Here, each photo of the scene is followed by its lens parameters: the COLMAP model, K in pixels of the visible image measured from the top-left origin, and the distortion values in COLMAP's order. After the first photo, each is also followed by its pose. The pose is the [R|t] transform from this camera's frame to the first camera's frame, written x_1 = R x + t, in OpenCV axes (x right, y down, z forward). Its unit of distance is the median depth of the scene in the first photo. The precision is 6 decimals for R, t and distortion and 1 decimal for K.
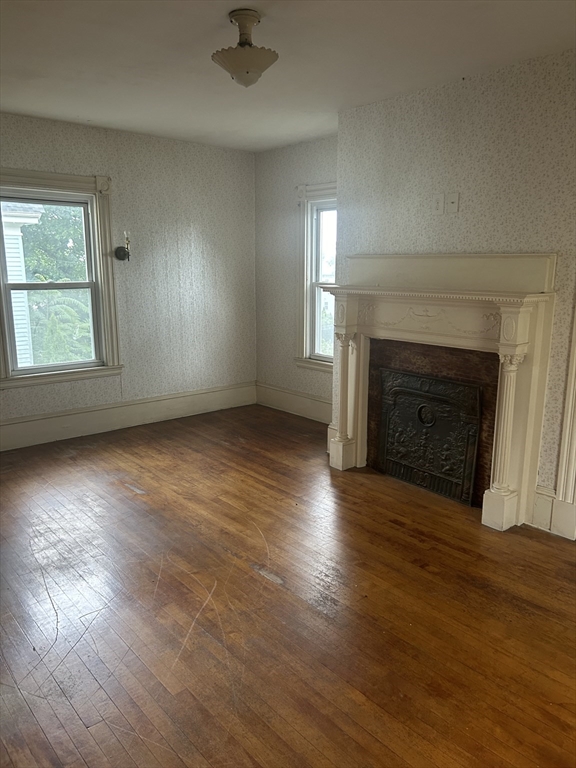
lens RADIAL K [[573.4, 0, 288.0], [0, 573.4, 384.0], [0, 0, 1]] dist [0.086187, -0.137729]
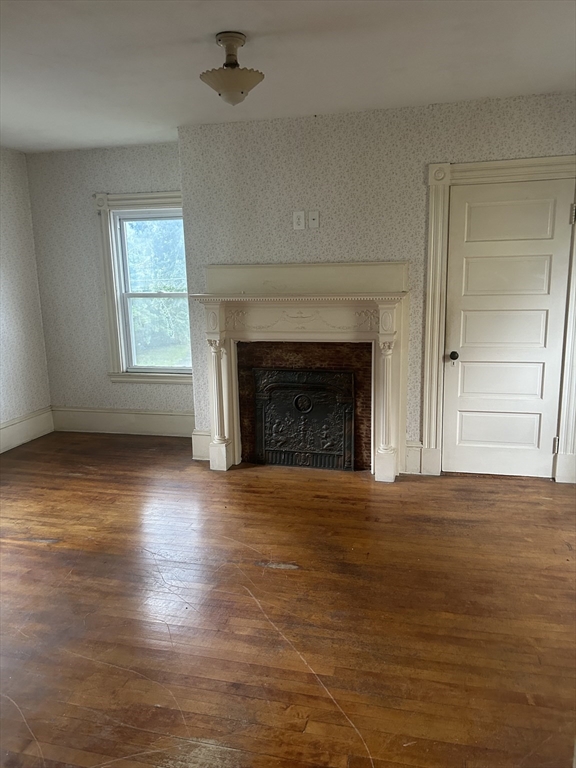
lens RADIAL K [[573.4, 0, 288.0], [0, 573.4, 384.0], [0, 0, 1]] dist [0.086187, -0.137729]
pose [[0.815970, -0.131113, 0.563030, -0.419455], [0.140468, 0.989720, 0.026902, -0.019084], [-0.560769, 0.057136, 0.825999, 0.070219]]
